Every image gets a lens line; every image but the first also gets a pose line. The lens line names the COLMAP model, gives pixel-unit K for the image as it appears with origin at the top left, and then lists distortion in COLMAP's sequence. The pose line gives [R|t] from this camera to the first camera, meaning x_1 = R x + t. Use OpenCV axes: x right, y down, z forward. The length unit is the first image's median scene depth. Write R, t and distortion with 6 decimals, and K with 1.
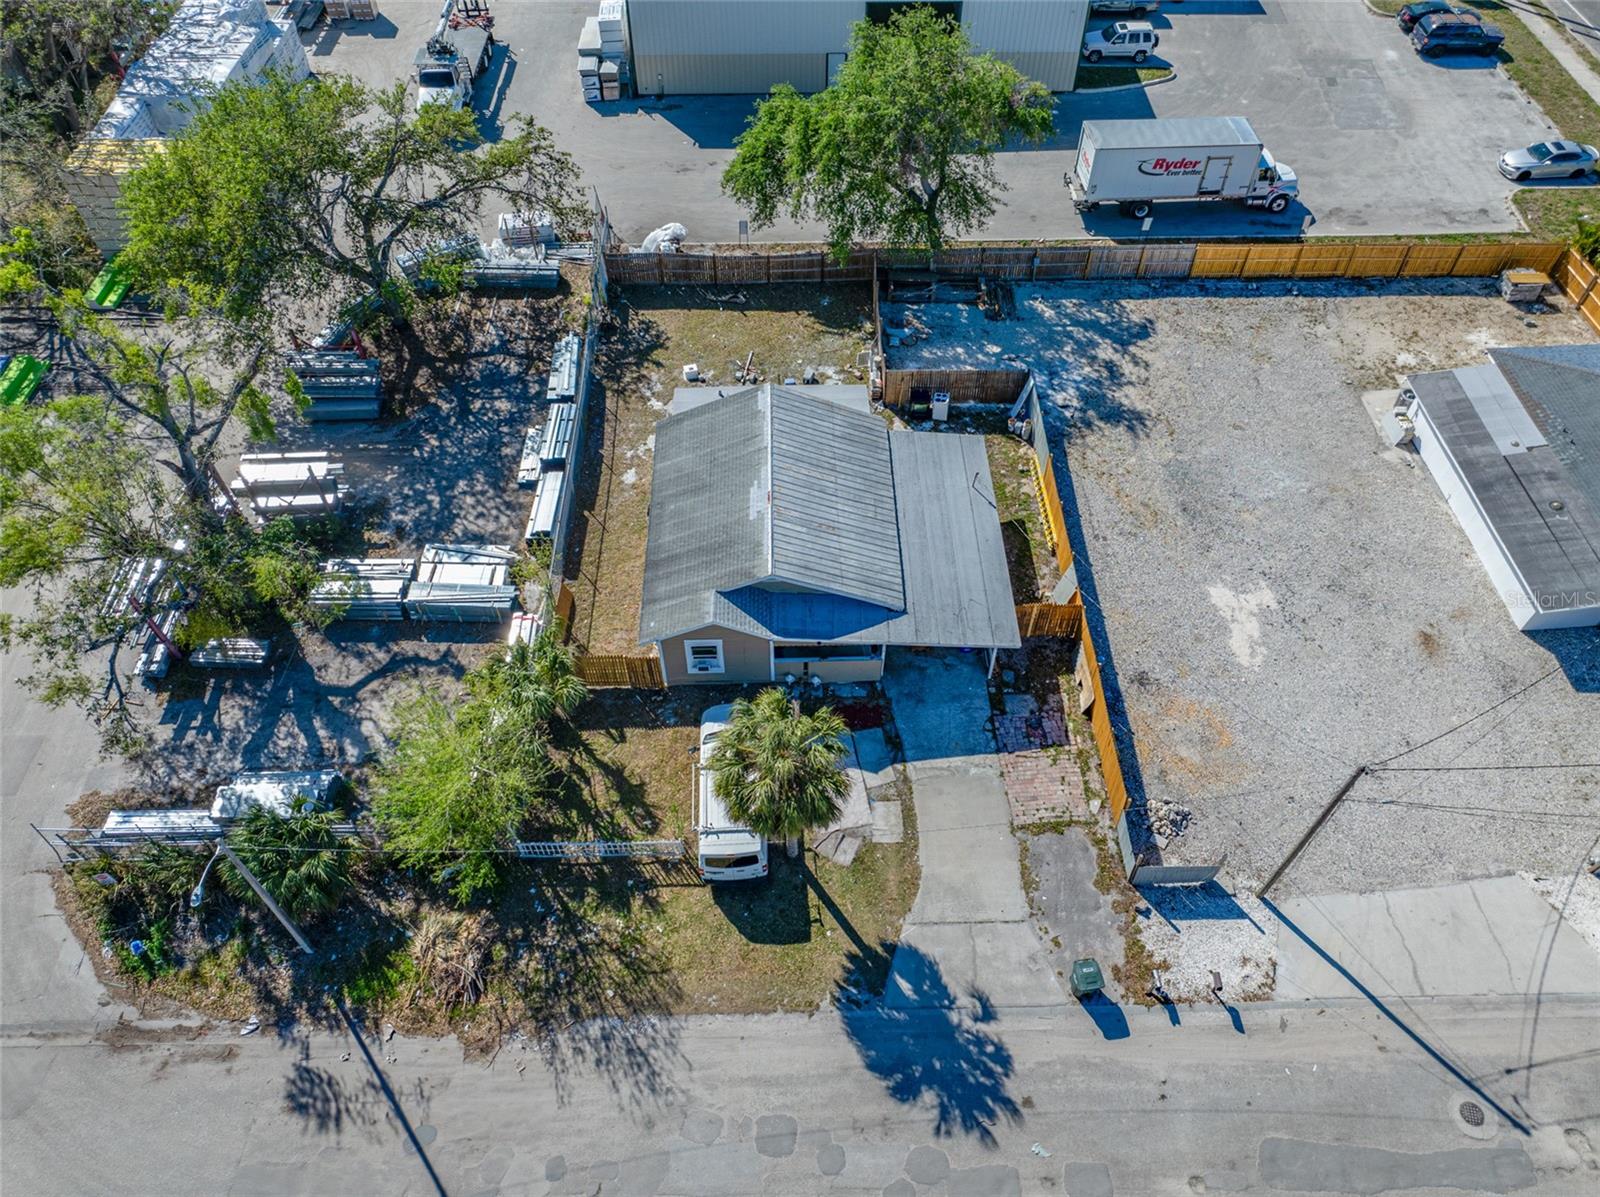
lens RADIAL K [[1127.0, 0, 805.0], [0, 1127.0, 599.8], [0, 0, 1]] dist [-0.011925, 0.000773]
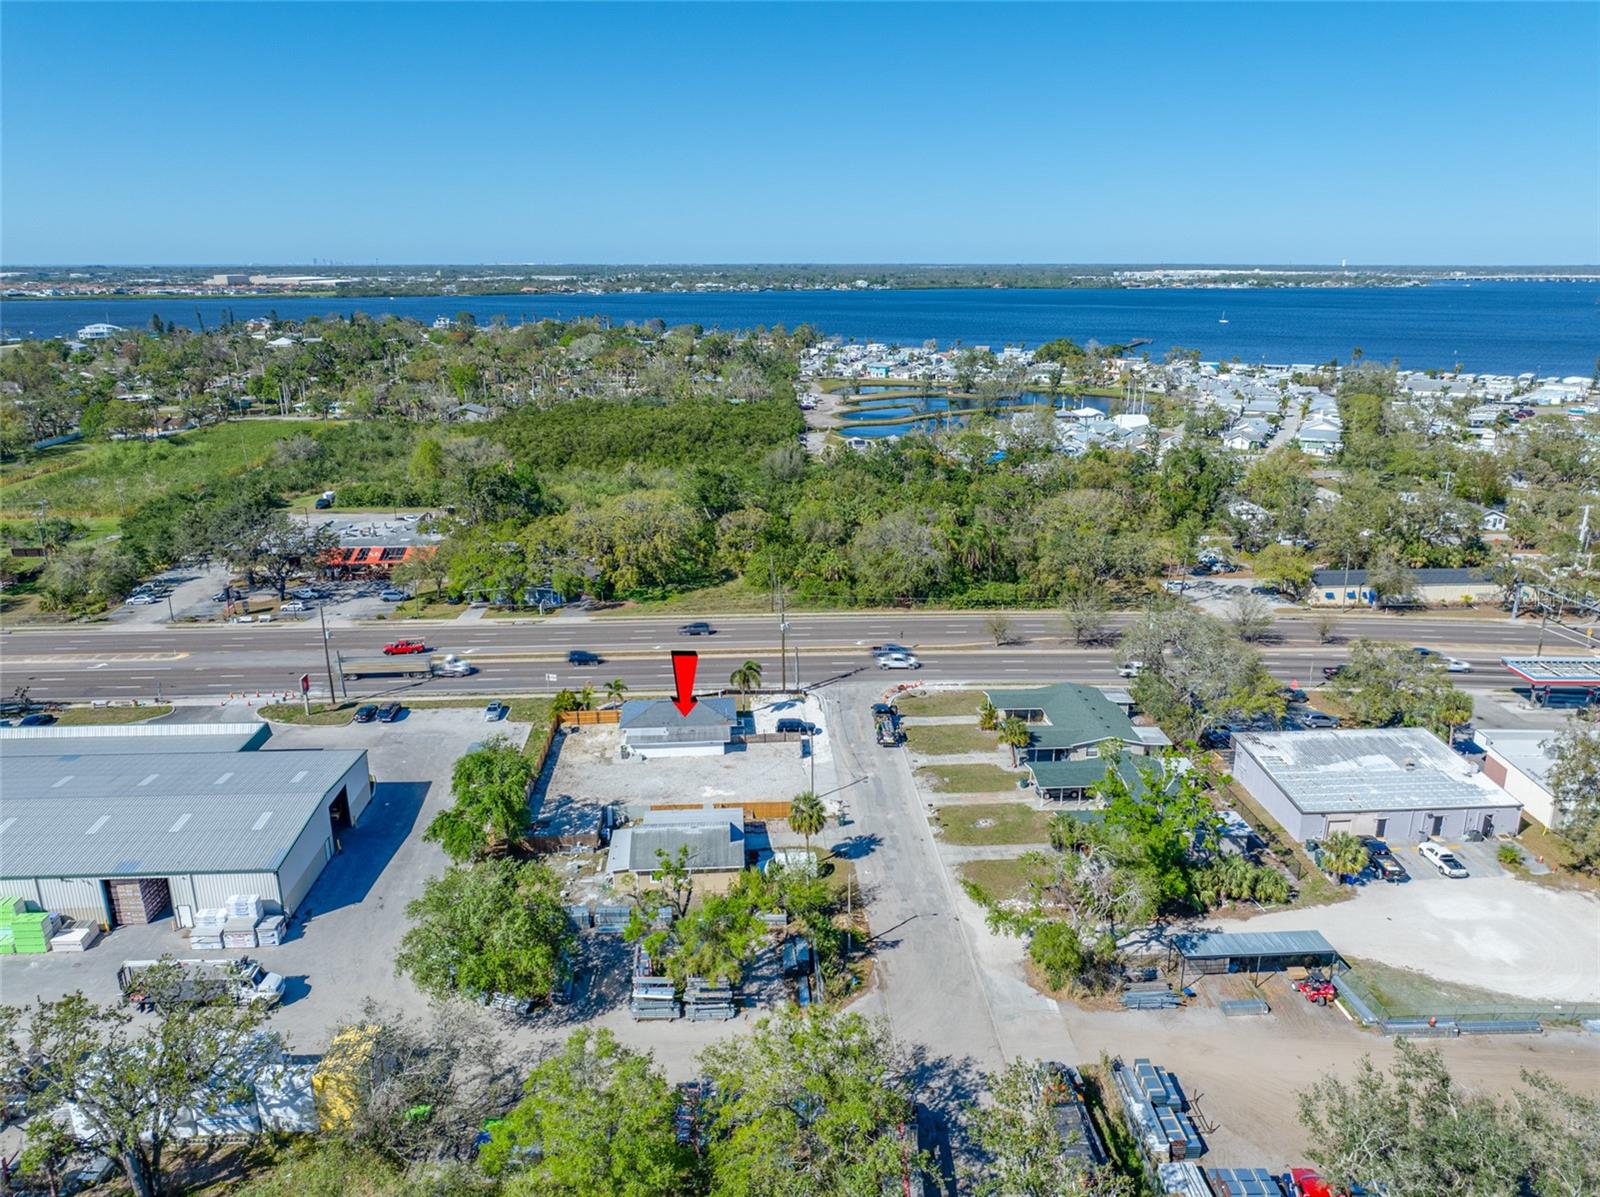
lens RADIAL K [[1129.0, 0, 804.2], [0, 1129.0, 596.7], [0, 0, 1]] dist [-0.013926, 0.006969]
pose [[-0.041059, -0.284968, 0.957657, -2.287785], [0.780111, 0.589725, 0.208930, -0.713830], [-0.624292, 0.755657, 0.198093, -0.154780]]
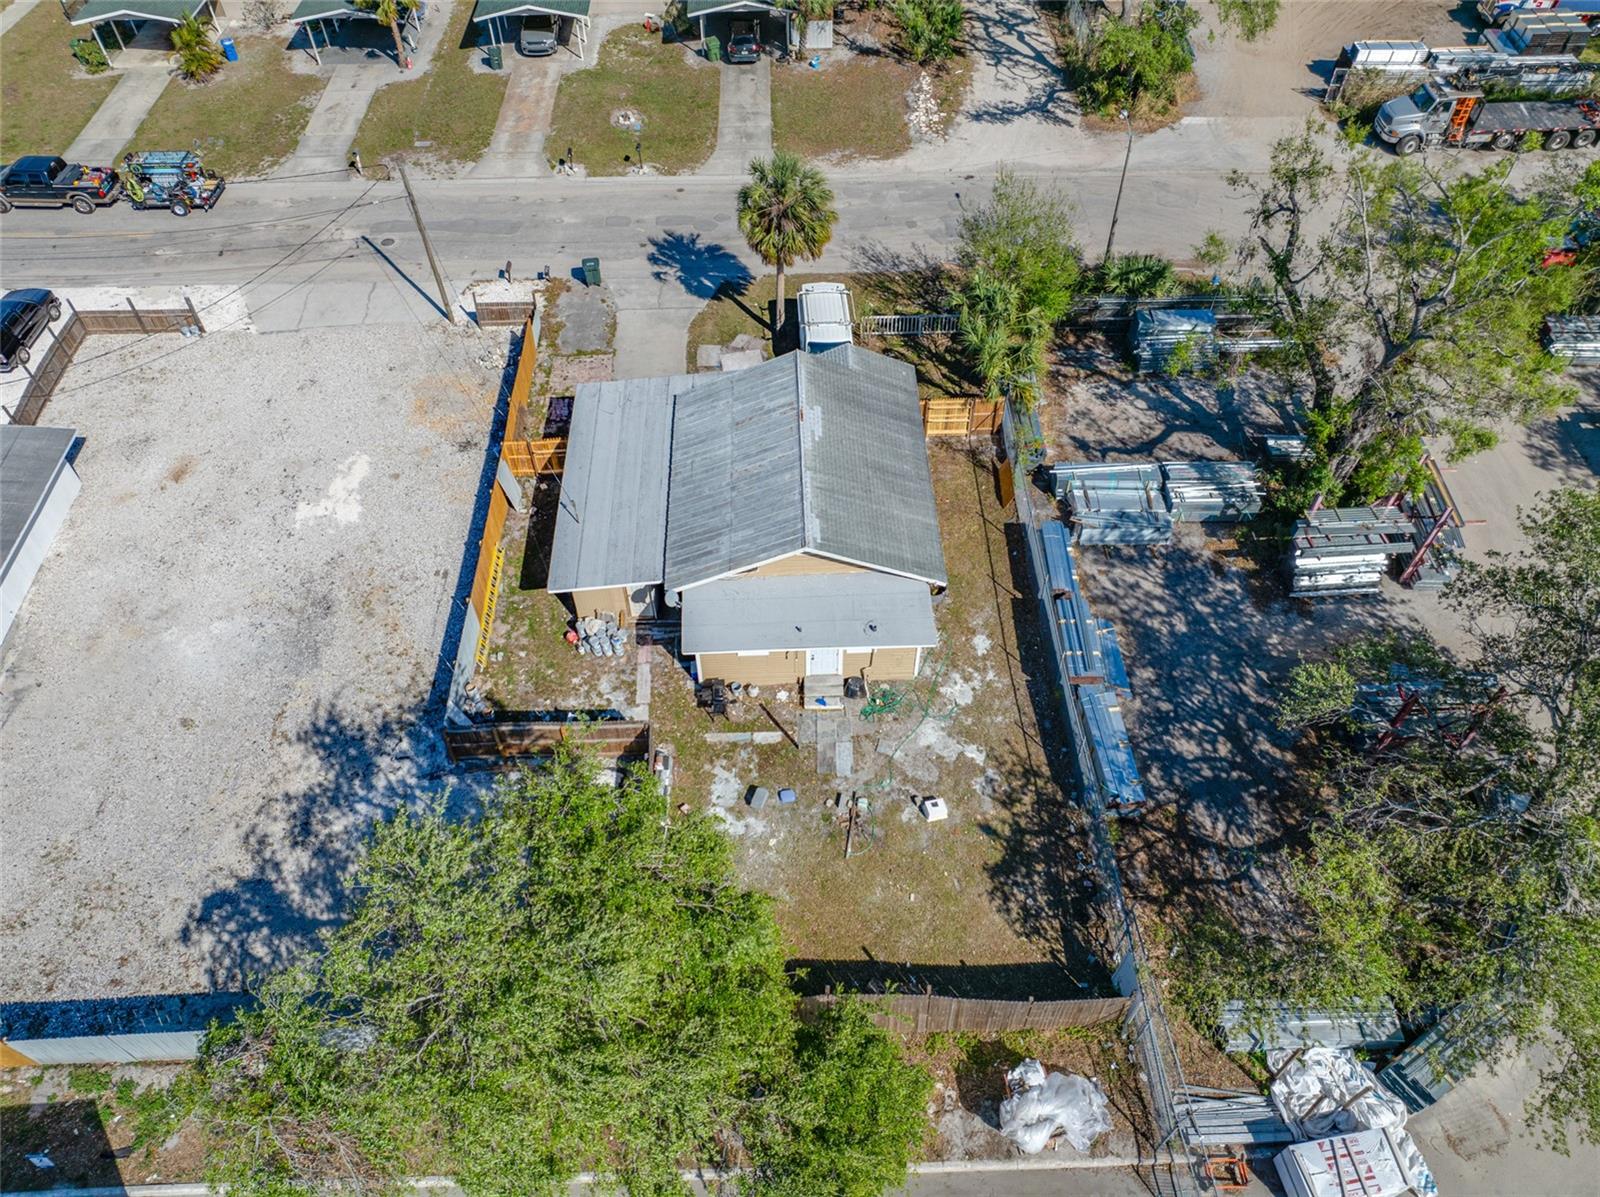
lens RADIAL K [[1129.0, 0, 804.2], [0, 1129.0, 596.7], [0, 0, 1]] dist [-0.013926, 0.006969]
pose [[-0.999940, 0.010114, -0.004104, -0.025002], [-0.005965, -0.191482, 0.981478, -0.954375], [0.009141, 0.981444, 0.191531, 0.851809]]
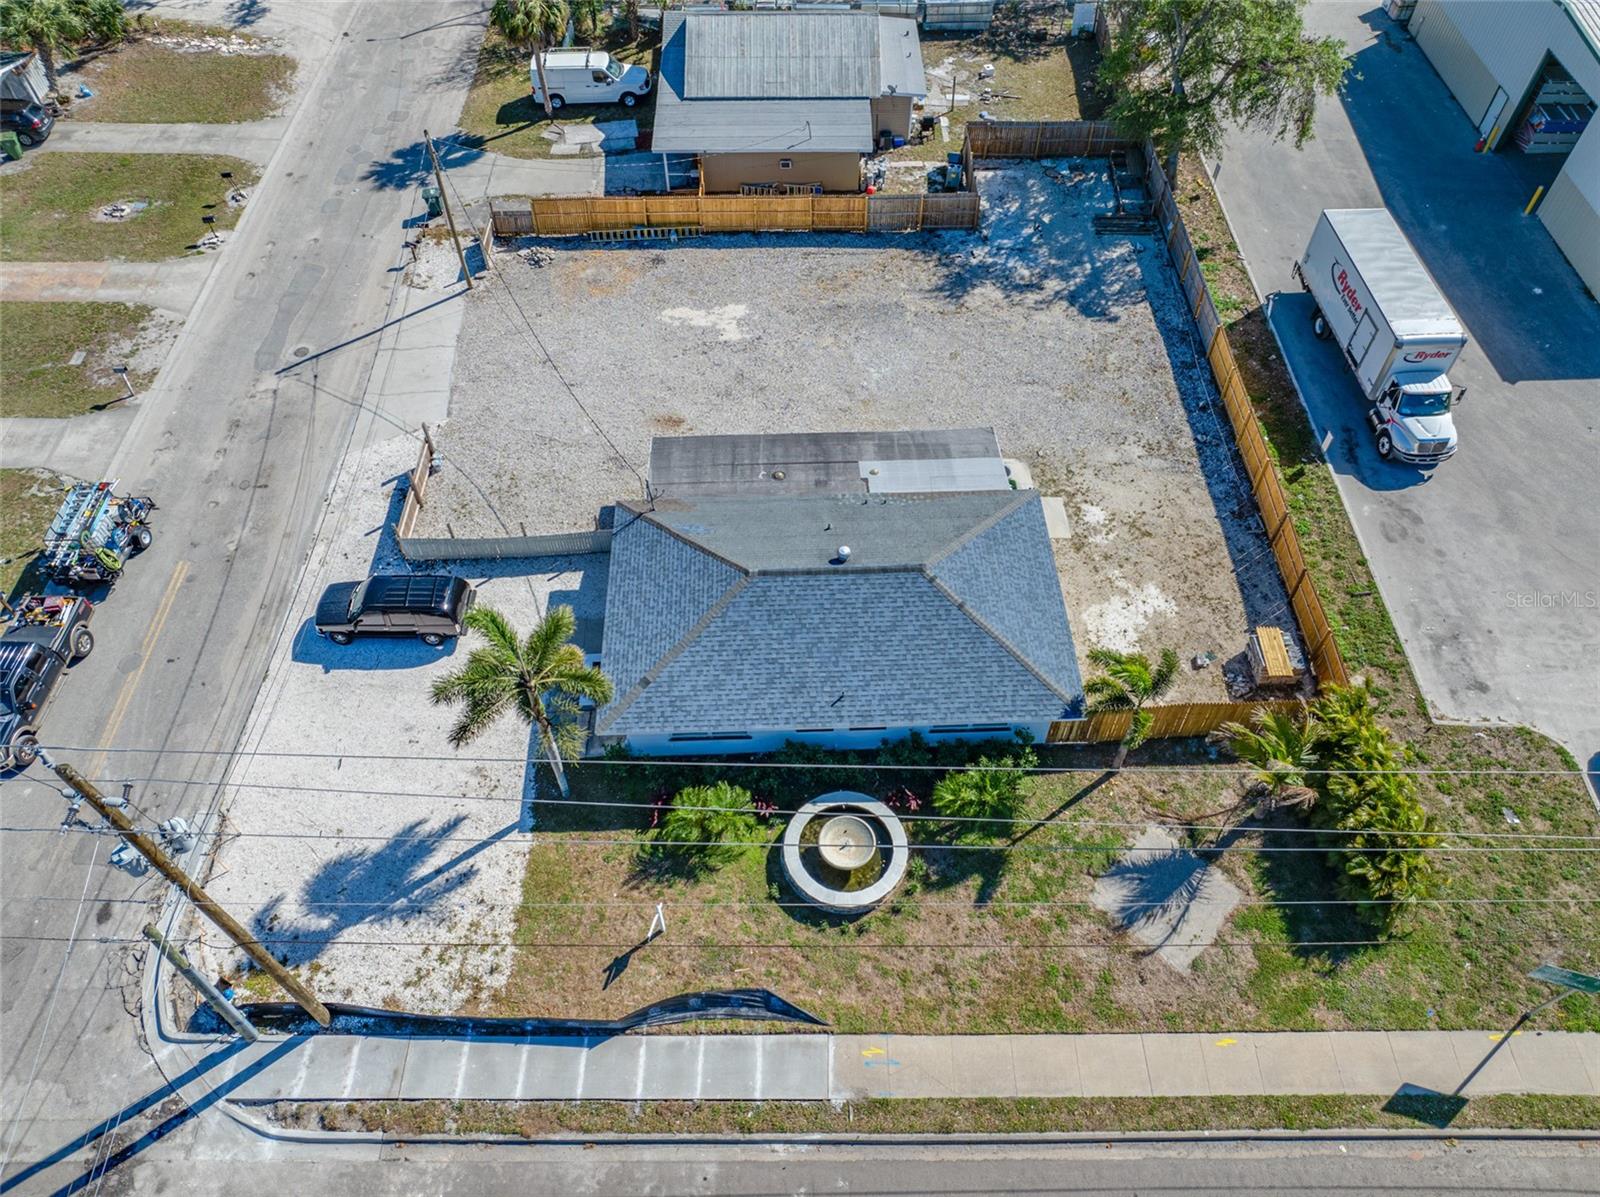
lens RADIAL K [[1122.1, 0, 803.5], [0, 1122.1, 600.4], [0, 0, 1]] dist [-0.014145, 0.004883]
pose [[-0.014339, 0.792185, -0.610113, 1.259084], [-0.778066, 0.374401, 0.504418, -0.507654], [0.628019, 0.481941, 0.611003, 0.464188]]
